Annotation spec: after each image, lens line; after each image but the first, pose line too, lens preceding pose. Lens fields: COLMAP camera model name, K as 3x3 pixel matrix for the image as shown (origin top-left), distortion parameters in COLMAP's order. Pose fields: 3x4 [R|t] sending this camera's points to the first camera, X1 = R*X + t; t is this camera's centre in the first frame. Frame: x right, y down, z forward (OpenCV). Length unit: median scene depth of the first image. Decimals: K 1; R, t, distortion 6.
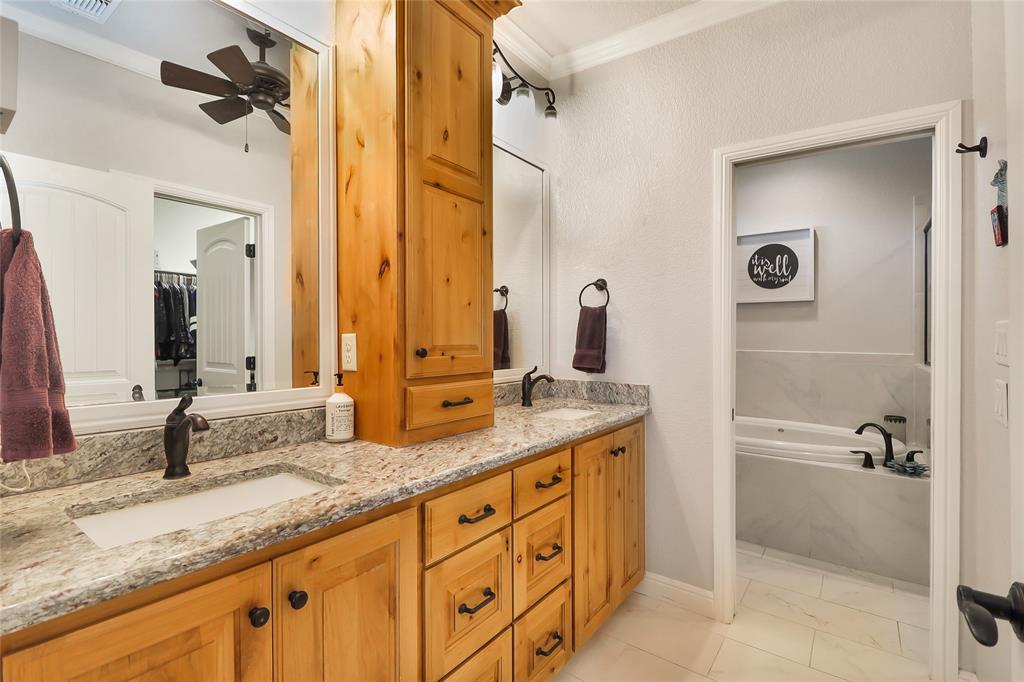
lens RADIAL K [[480.4, 0, 511.9], [0, 480.4, 333.4], [0, 0, 1]] dist [-0.000772, -0.013770]
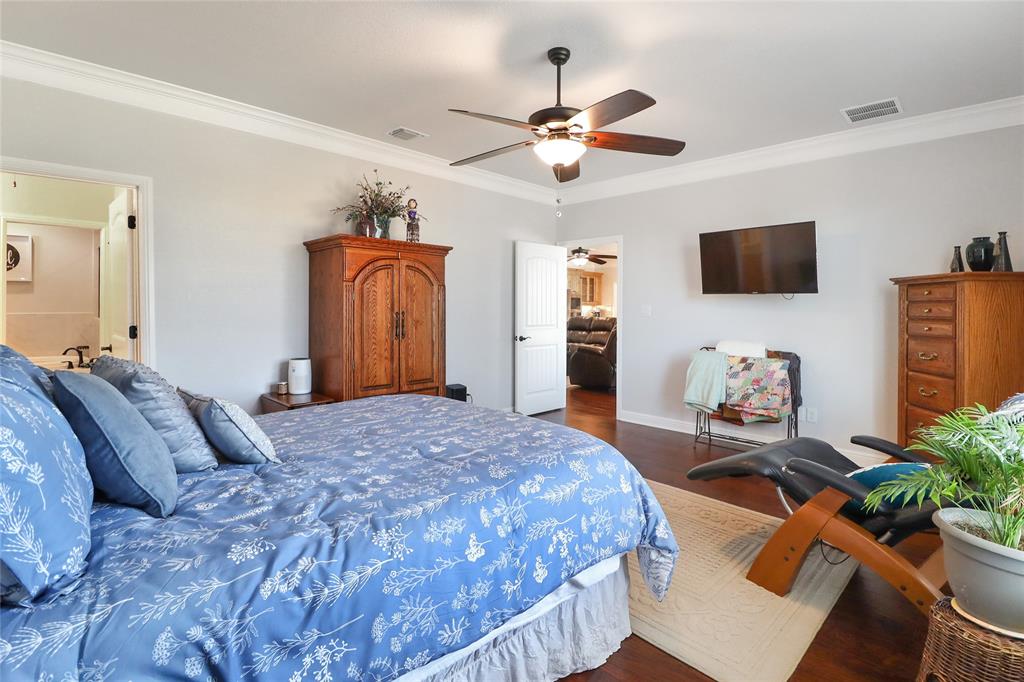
lens RADIAL K [[480.4, 0, 511.9], [0, 480.4, 333.4], [0, 0, 1]] dist [-0.000772, -0.013770]
pose [[0.153310, -0.029867, 0.987727, -0.859913], [-0.005750, 0.999499, 0.031116, 0.059715], [-0.988161, -0.010450, 0.153062, -1.041881]]
